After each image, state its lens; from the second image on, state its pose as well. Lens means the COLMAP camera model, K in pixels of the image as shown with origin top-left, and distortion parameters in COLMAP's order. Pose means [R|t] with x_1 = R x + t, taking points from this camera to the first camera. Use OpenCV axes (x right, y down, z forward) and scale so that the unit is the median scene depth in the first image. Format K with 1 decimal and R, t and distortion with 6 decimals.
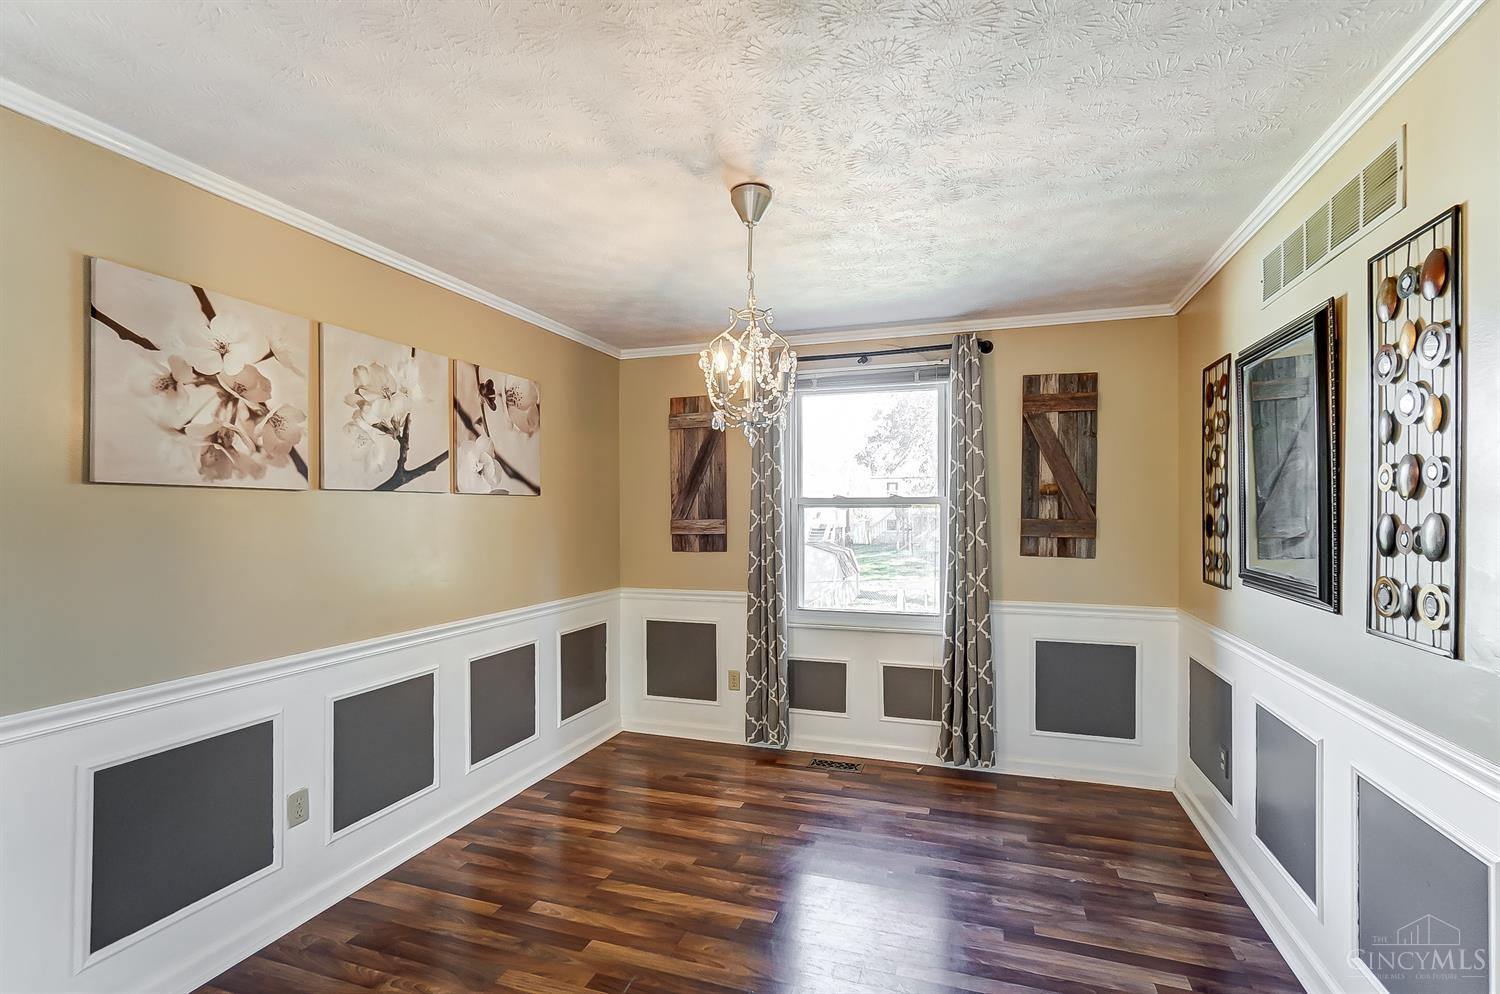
lens RADIAL K [[680.7, 0, 756.5], [0, 680.7, 513.6], [0, 0, 1]] dist [-0.029910, 0.014587]
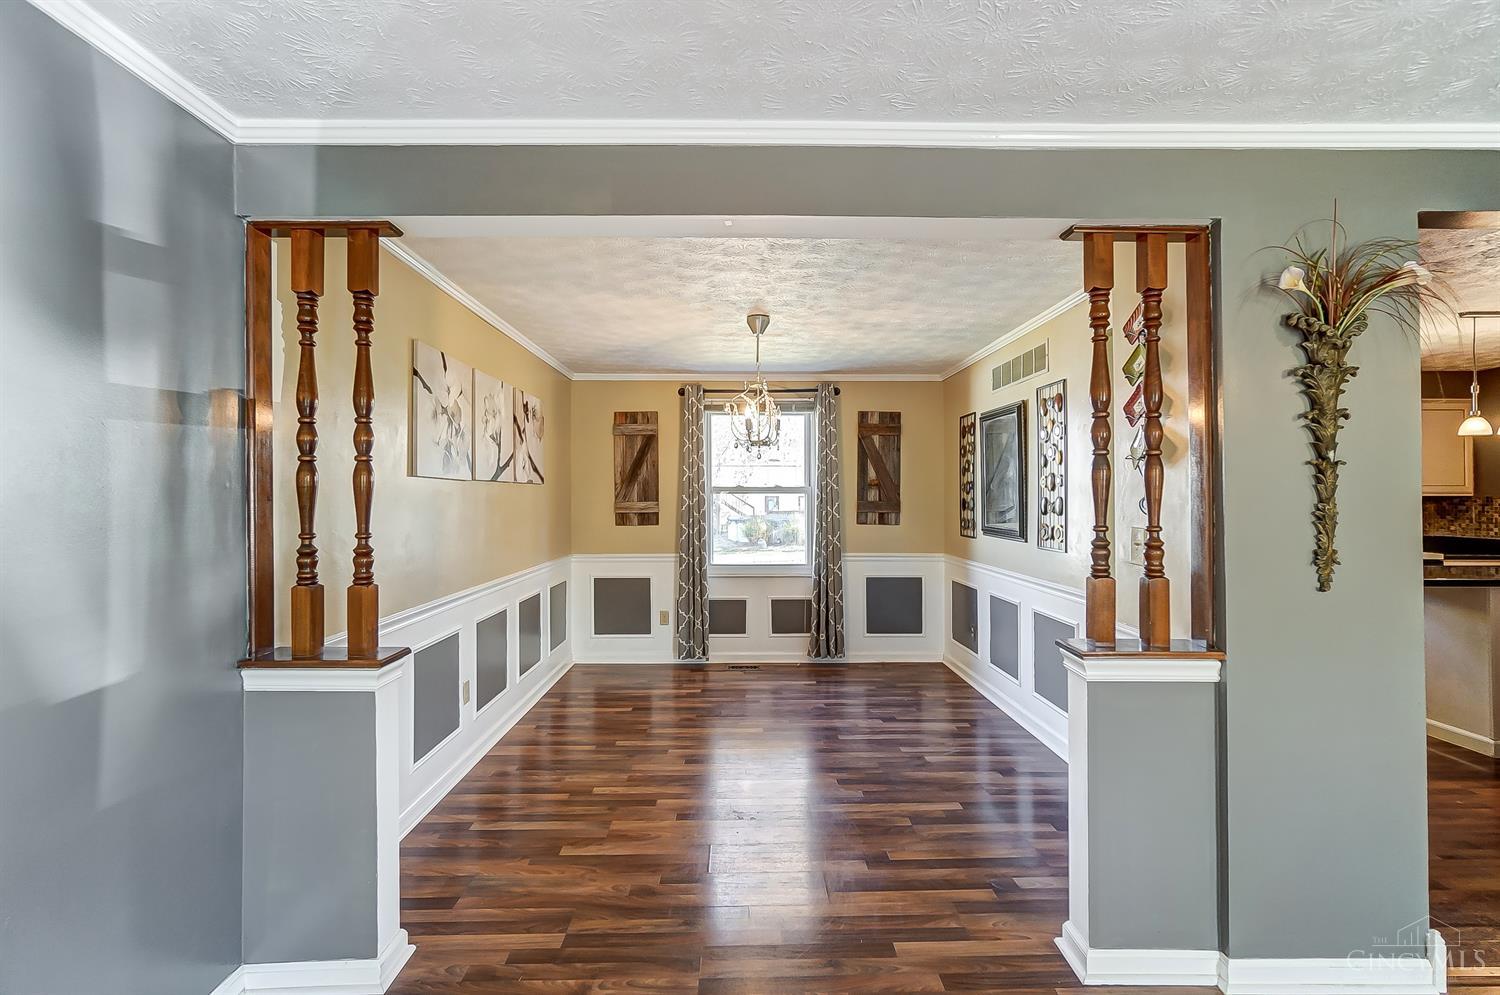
lens RADIAL K [[671.1, 0, 746.1], [0, 671.1, 487.1], [0, 0, 1]] dist [-0.022154, 0.009893]
pose [[0.943131, 0.006869, 0.332351, -0.451666], [-0.000837, 0.999832, -0.018289, 0.004771], [-0.332421, 0.016971, 0.942978, -0.474099]]
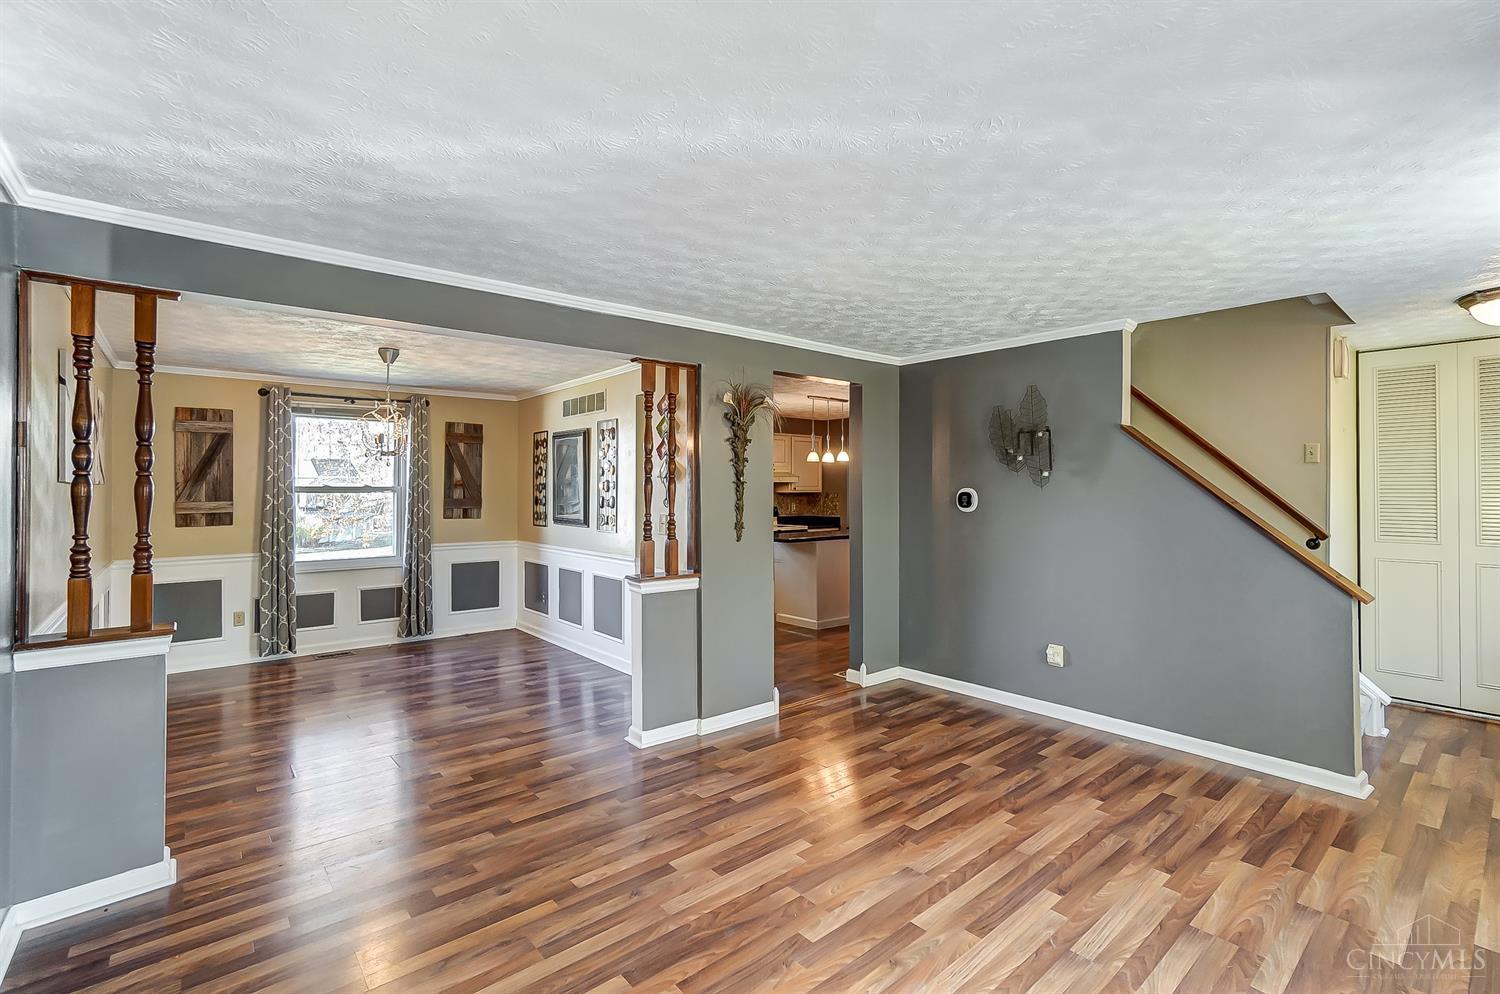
lens RADIAL K [[680.1, 0, 750.9], [0, 680.1, 473.5], [0, 0, 1]] dist [-0.024846, 0.010141]
pose [[0.516445, 0.021388, 0.856053, -0.907523], [0.003428, 0.999628, -0.027043, -0.010019], [-0.856314, 0.016900, 0.516180, -0.803342]]
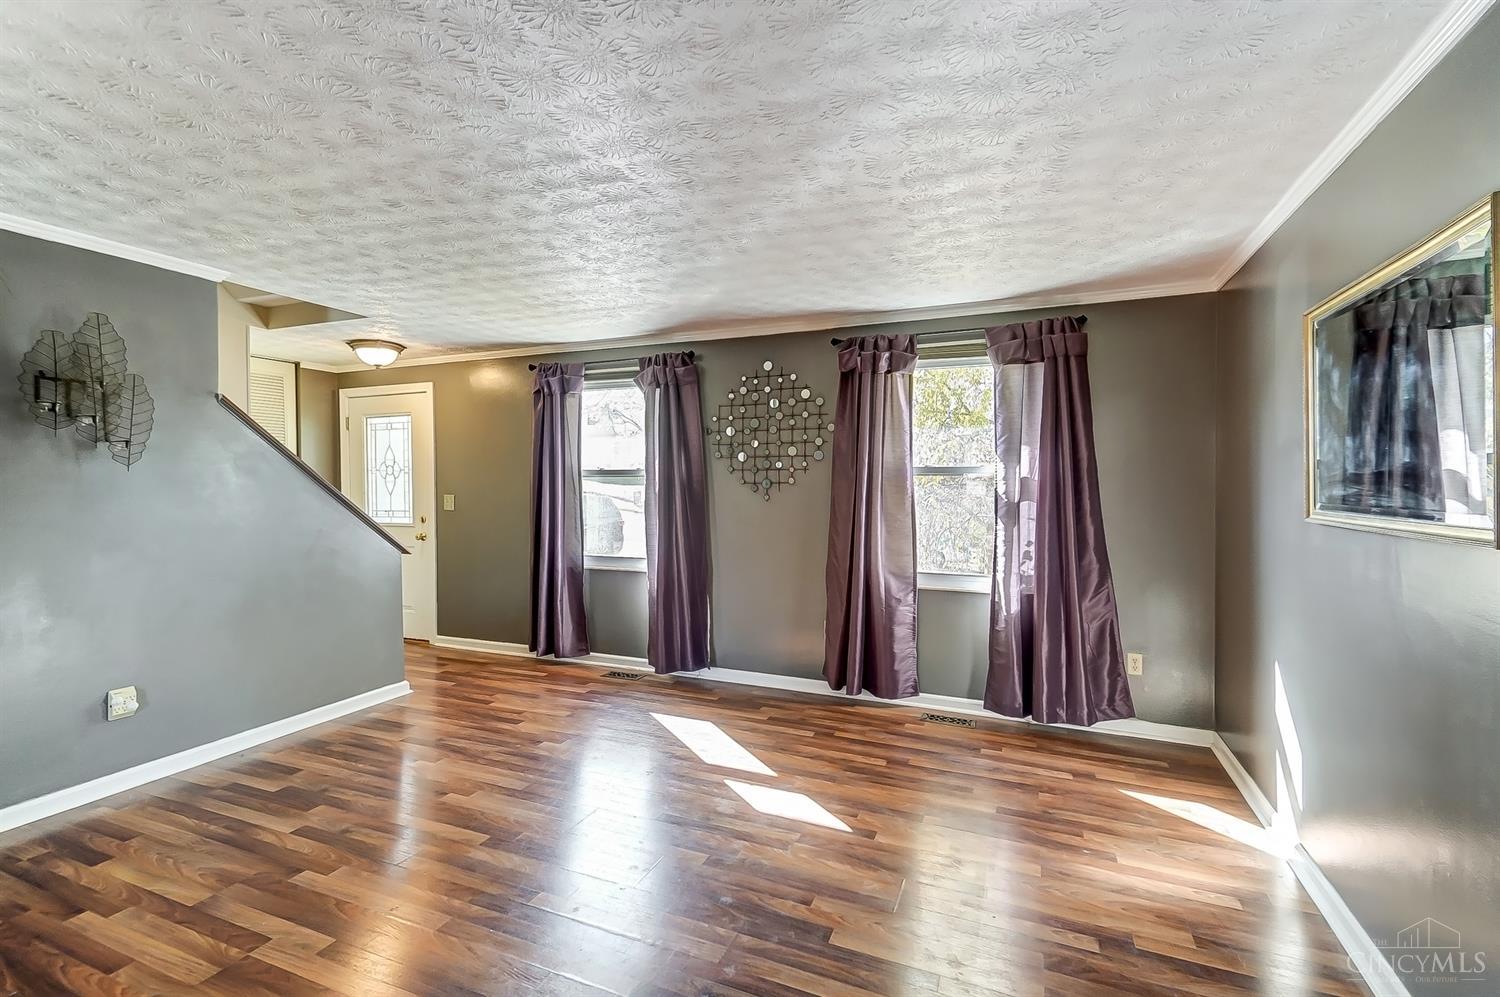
lens RADIAL K [[662.8, 0, 752.8], [0, 662.8, 495.6], [0, 0, 1]] dist [0.036397, -0.015351]
pose [[-0.997469, 0.004877, 0.070934, -0.369273], [0.006782, 0.999622, 0.026633, 0.005702], [-0.070777, 0.027047, -0.997125, 0.313419]]
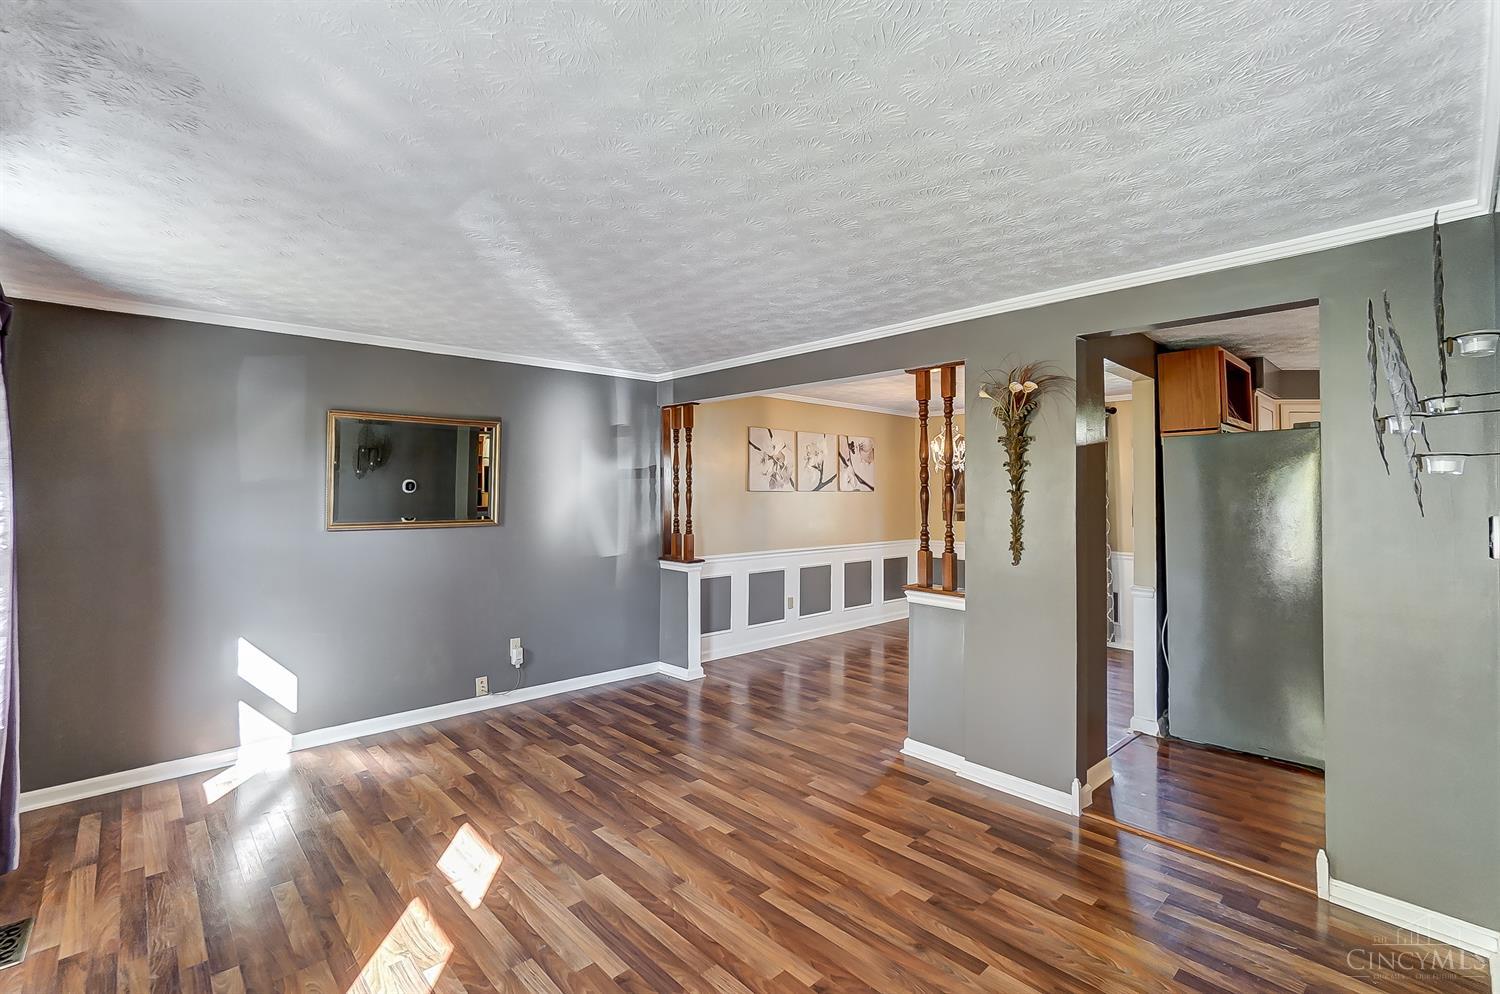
lens RADIAL K [[679.9, 0, 746.6], [0, 679.9, 454.7], [0, 0, 1]] dist [-0.001545, 0.000445]
pose [[0.877435, -0.018190, -0.479350, 0.420192], [-0.009129, 0.998467, -0.054601, -0.024782], [0.479609, 0.052285, 0.875923, -1.262909]]
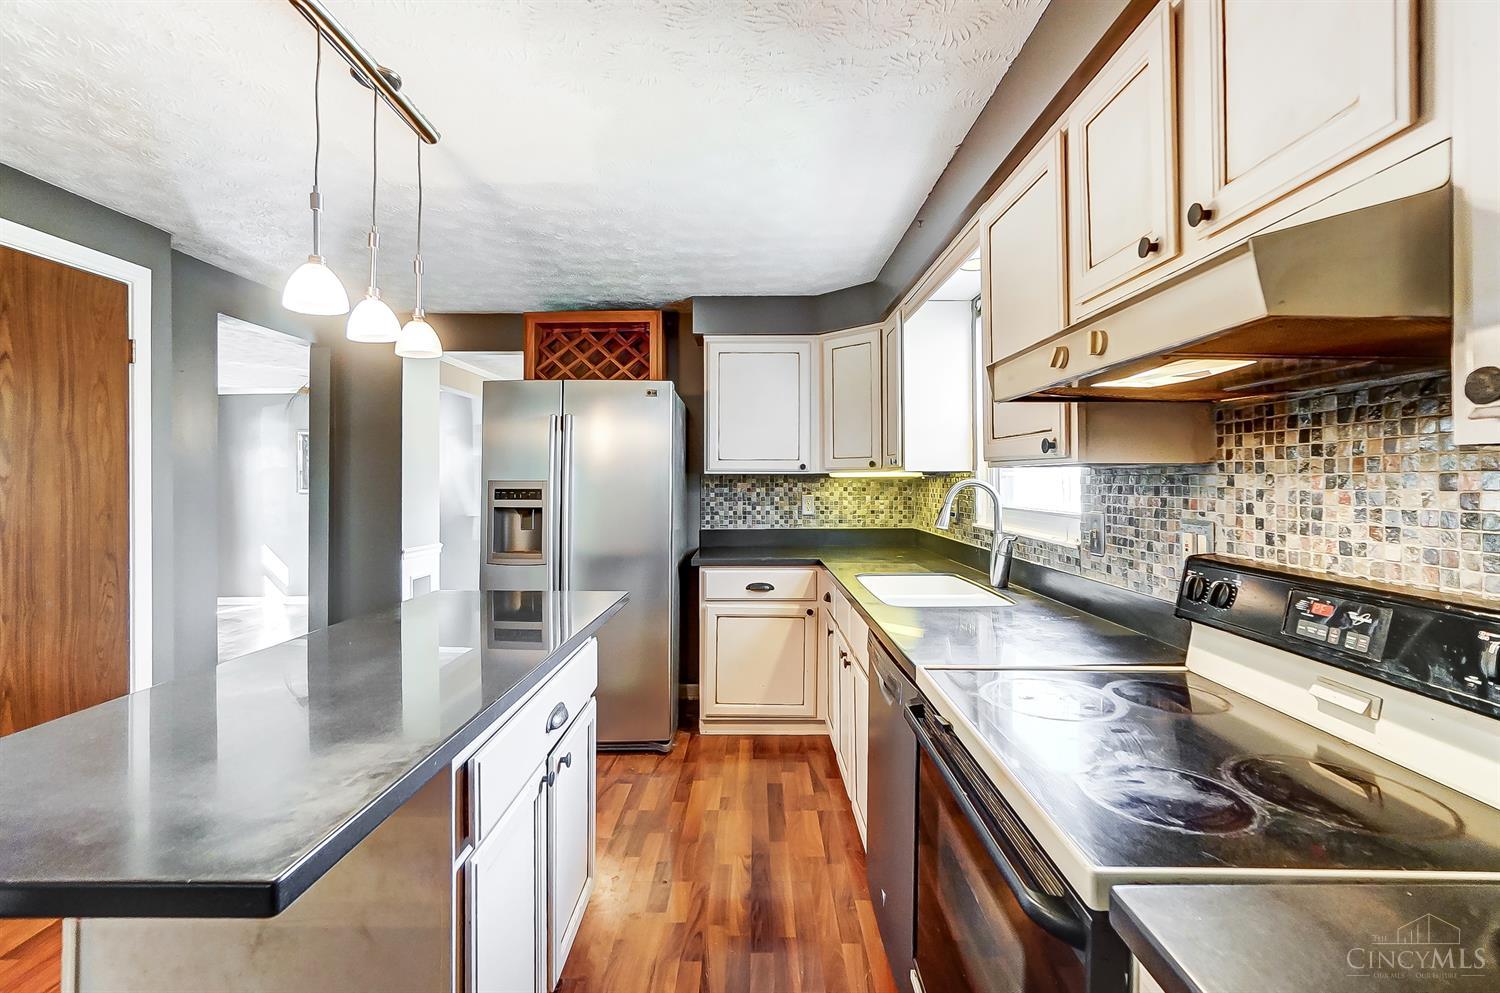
lens RADIAL K [[671.5, 0, 746.5], [0, 671.5, 476.2], [0, 0, 1]] dist [-0.001009, 0.009384]
pose [[0.316002, -0.004065, -0.948750, 1.948538], [-0.004205, 0.999975, -0.005685, 0.004901], [0.948749, 0.005786, 0.315977, 0.328532]]
